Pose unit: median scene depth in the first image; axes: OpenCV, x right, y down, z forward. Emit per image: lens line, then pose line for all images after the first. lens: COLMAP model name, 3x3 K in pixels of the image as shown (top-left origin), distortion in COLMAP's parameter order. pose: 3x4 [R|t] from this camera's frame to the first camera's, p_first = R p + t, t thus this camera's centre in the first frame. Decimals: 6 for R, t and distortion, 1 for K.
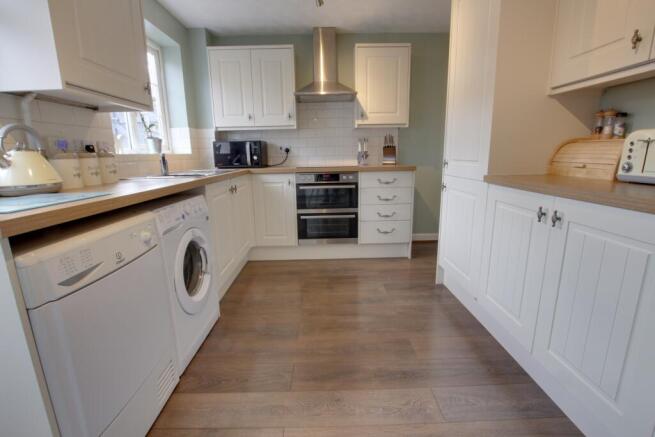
lens RADIAL K [[305.0, 0, 327.5], [0, 305.0, 218.5], [0, 0, 1]] dist [-0.020548, 0.000383]
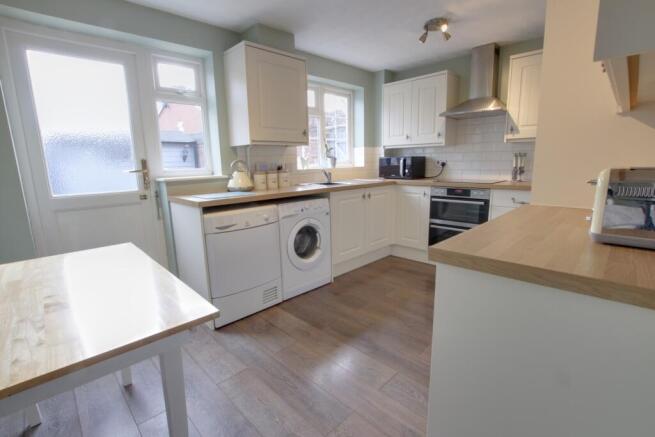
lens RADIAL K [[305.0, 0, 327.5], [0, 305.0, 218.5], [0, 0, 1]] dist [-0.020548, 0.000383]
pose [[0.695319, 0.137205, -0.705483, 0.433525], [-0.141326, 0.988545, 0.052966, -0.036753], [0.704669, 0.062875, 0.706745, -0.050099]]
